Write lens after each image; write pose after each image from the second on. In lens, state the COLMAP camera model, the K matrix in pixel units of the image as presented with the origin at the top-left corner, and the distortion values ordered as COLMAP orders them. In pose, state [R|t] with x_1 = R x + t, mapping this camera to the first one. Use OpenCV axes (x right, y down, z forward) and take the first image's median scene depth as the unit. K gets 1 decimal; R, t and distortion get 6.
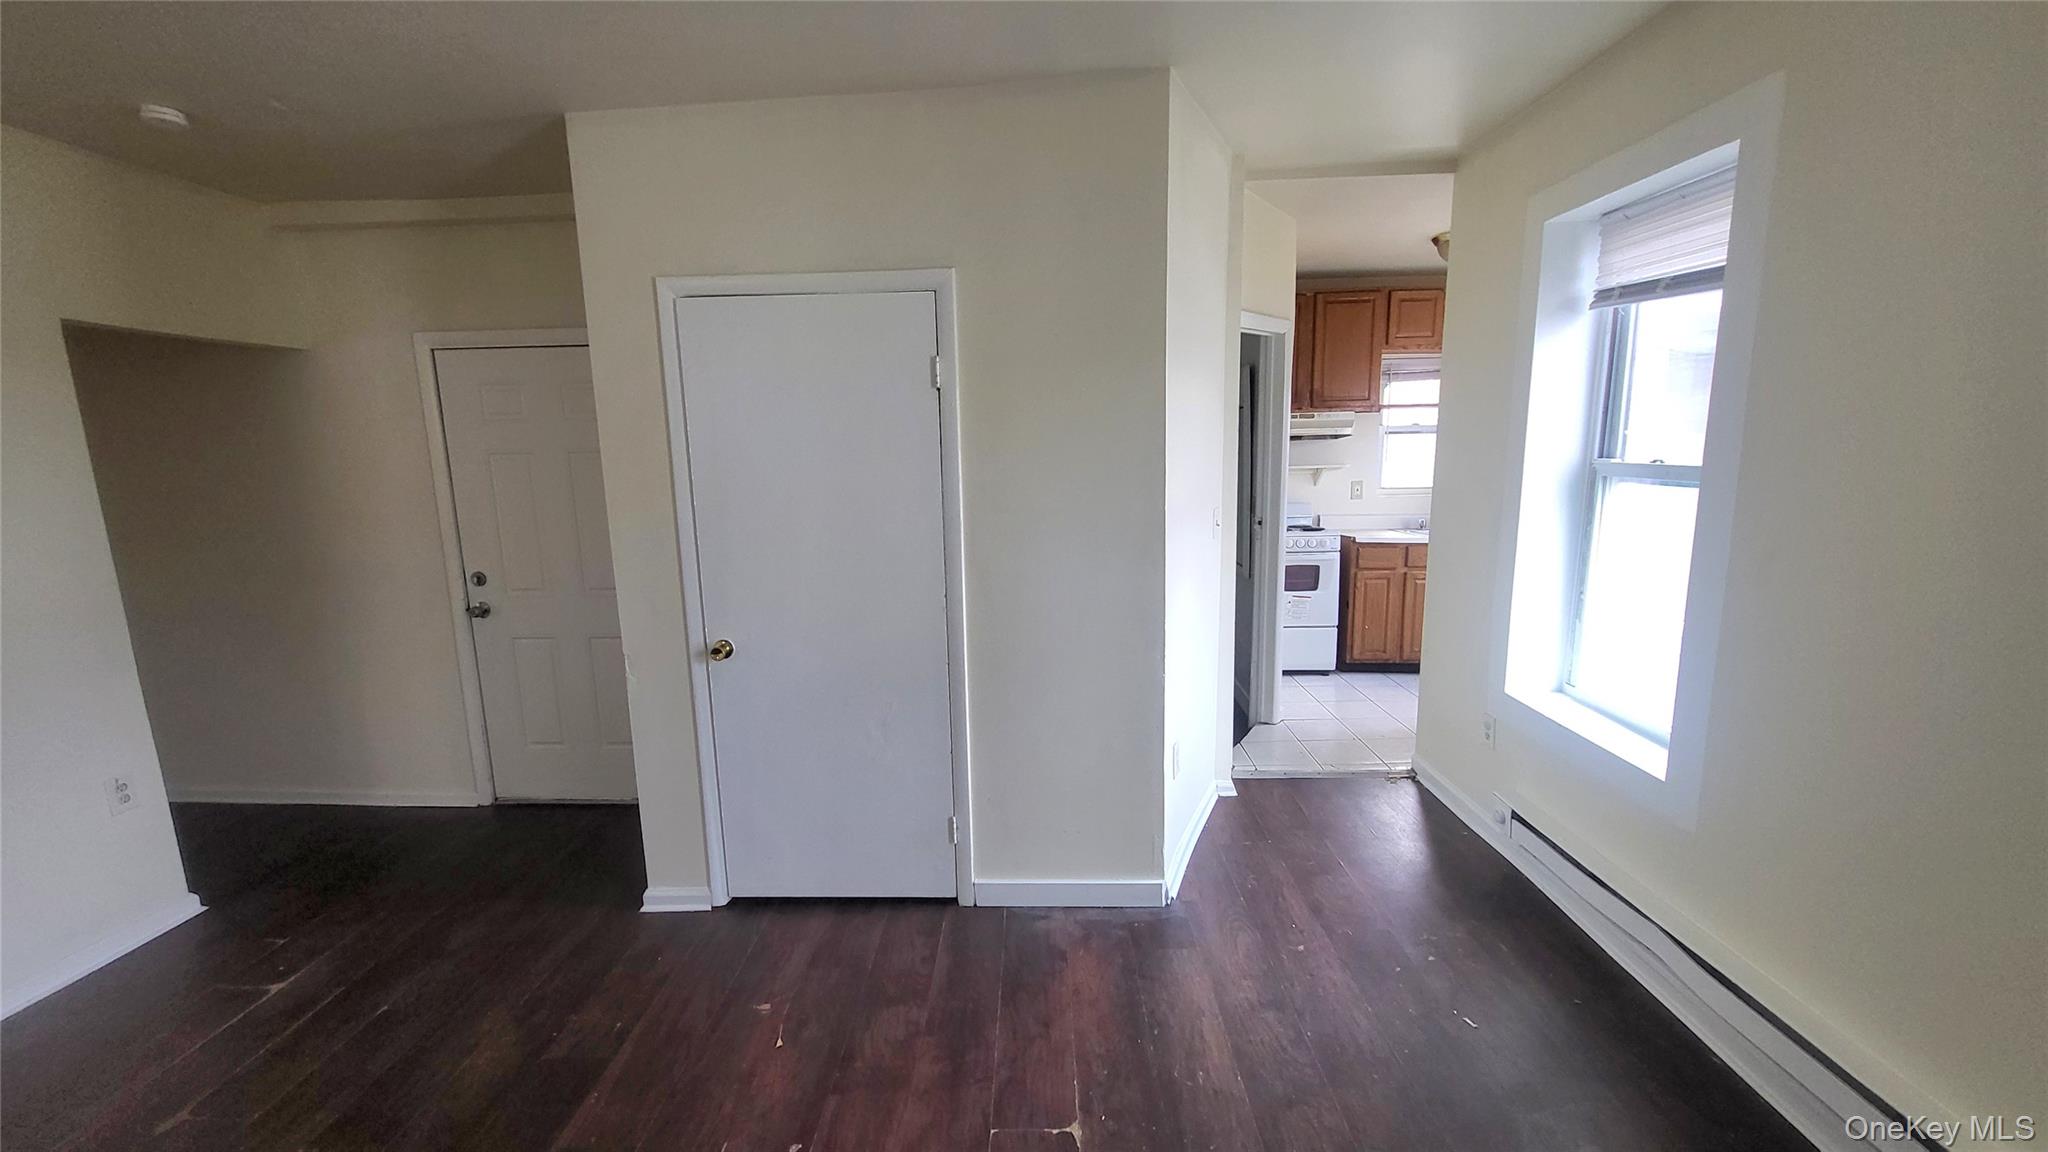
lens RADIAL K [[810.4, 0, 1006.8], [0, 810.4, 575.5], [0, 0, 1]] dist [0.005966, -0.000694]
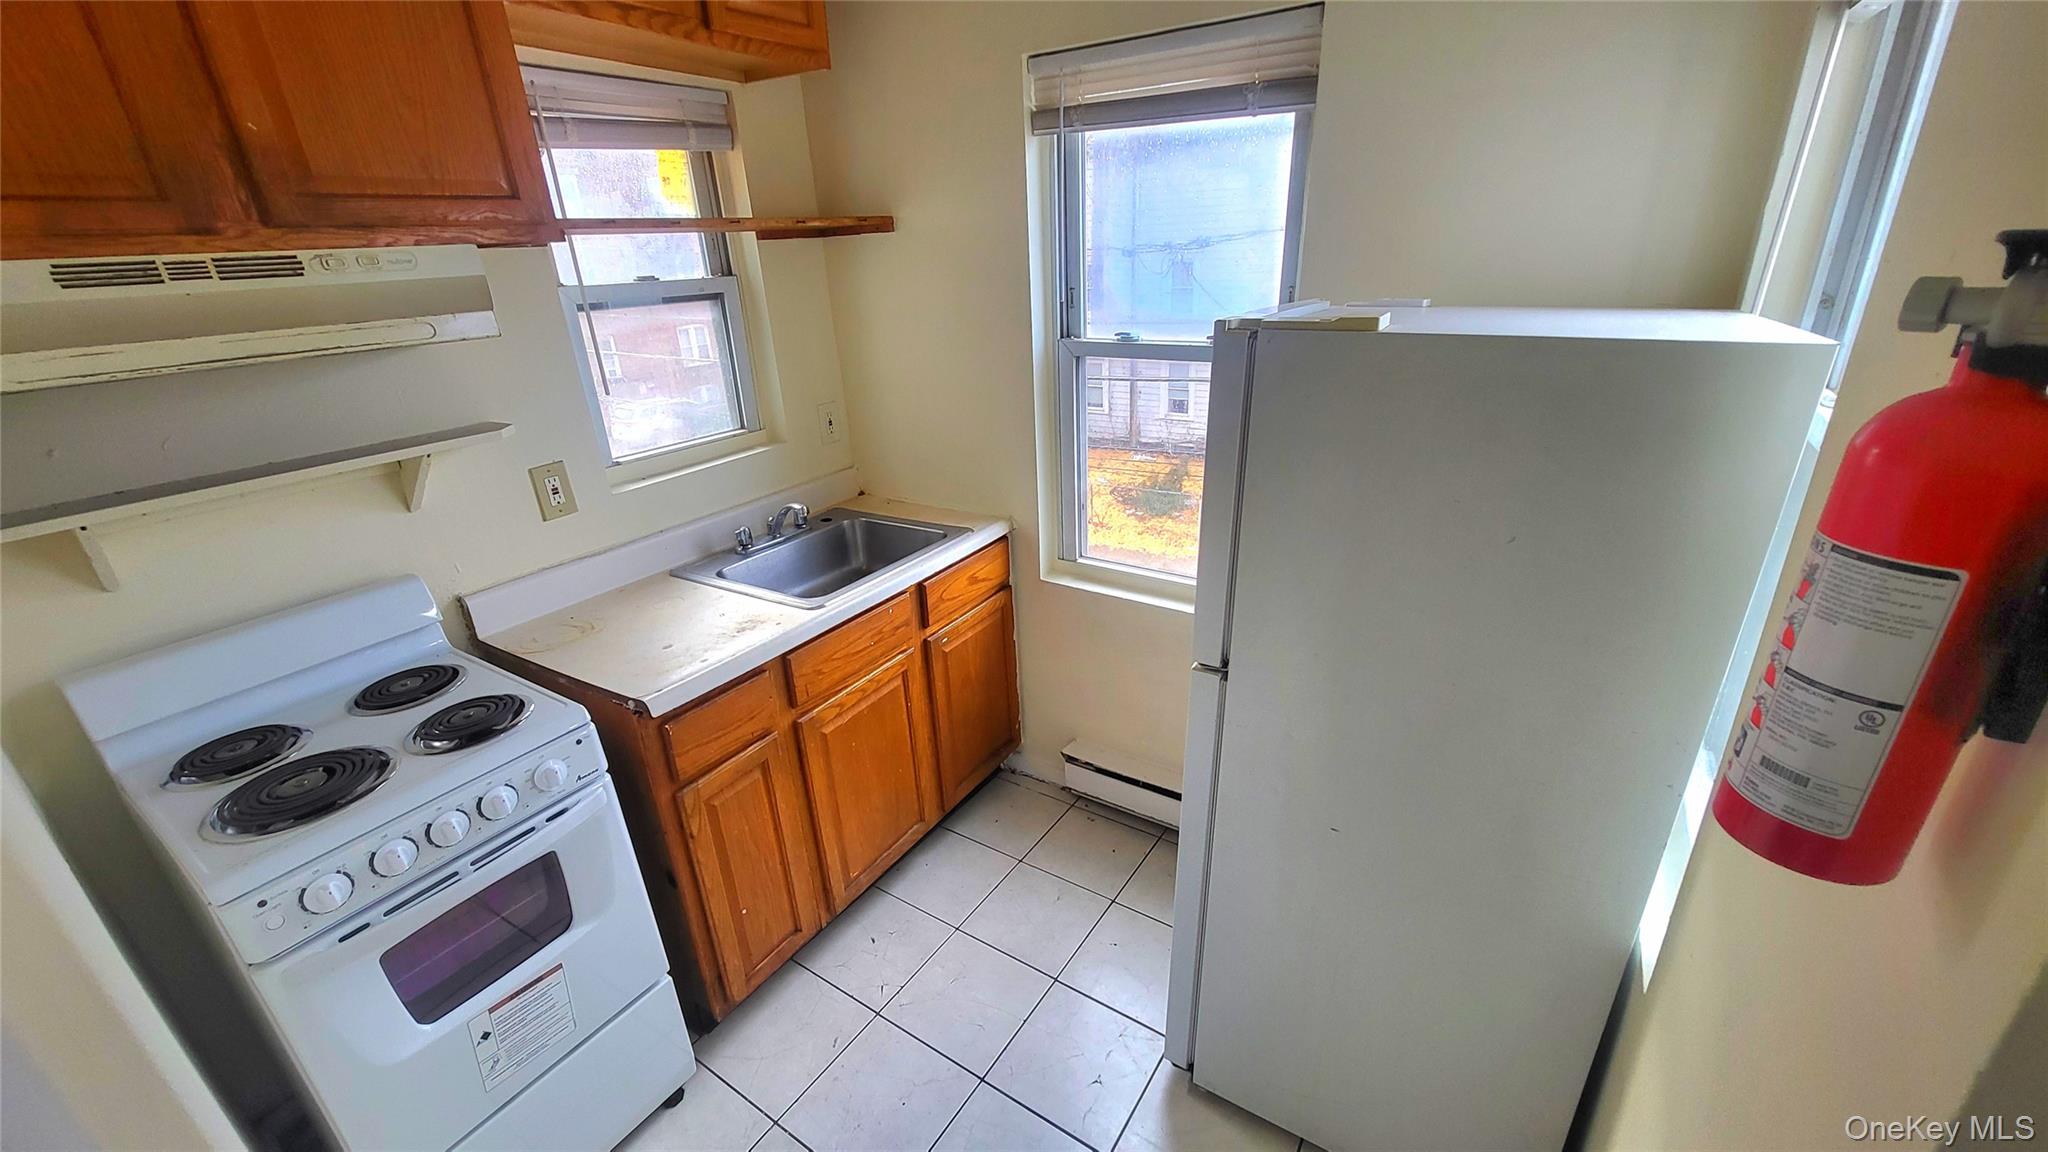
lens RADIAL K [[810.4, 0, 1019.8], [0, 810.4, 577.5], [0, 0, 1]] dist [0.005966, -0.000694]
pose [[0.525460, -0.331237, 0.783692, 0.276008], [0.169354, 0.943392, 0.285185, -0.144662], [-0.833793, -0.017132, 0.551811, 0.700476]]
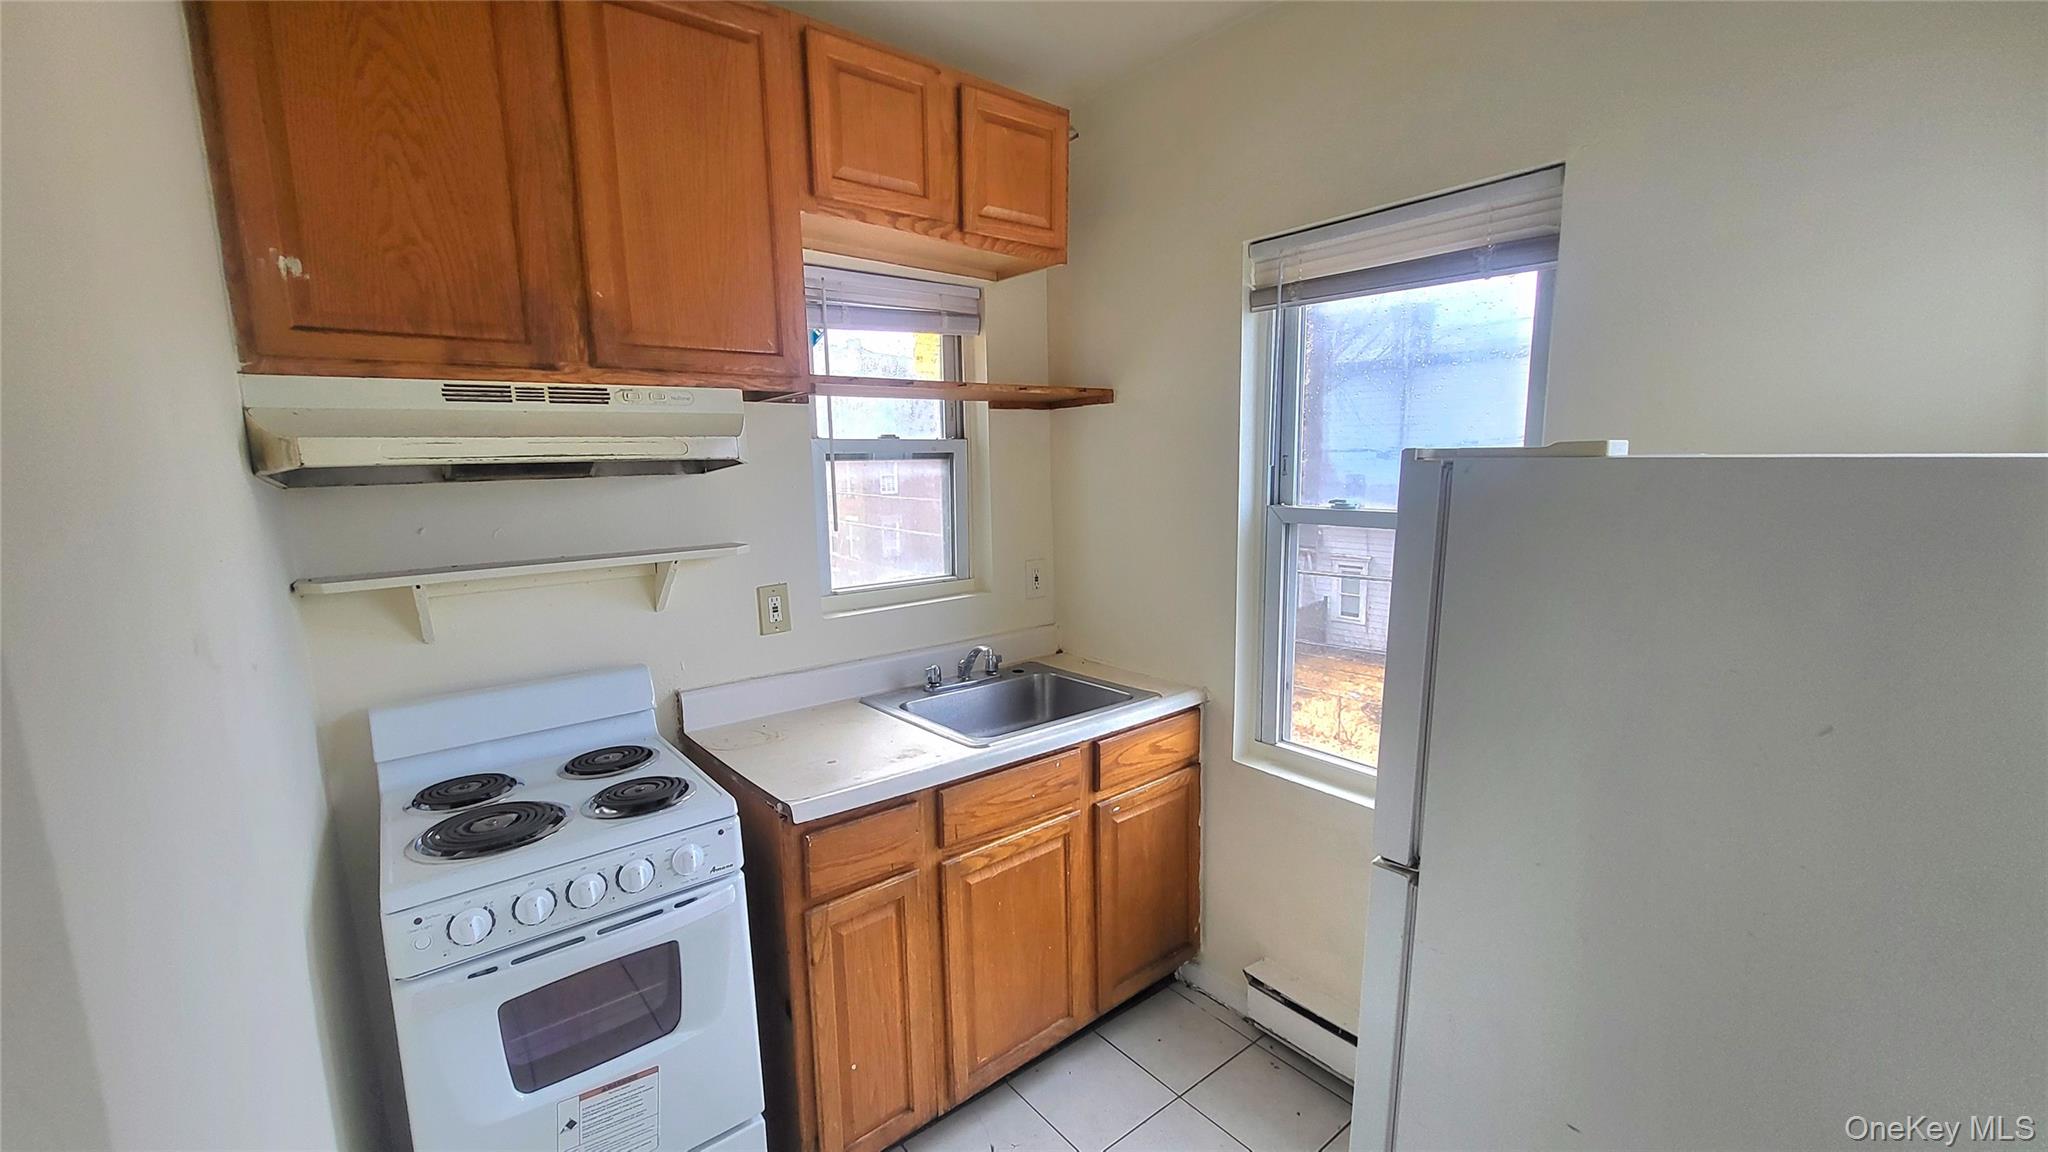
lens RADIAL K [[810.4, 0, 1017.4], [0, 810.4, 577.5], [0, 0, 1]] dist [0.005966, -0.000694]
pose [[0.761017, -0.091061, 0.642310, 0.298981], [0.108824, 0.993989, 0.011983, -0.120293], [-0.639540, 0.060779, 0.766352, 0.689388]]
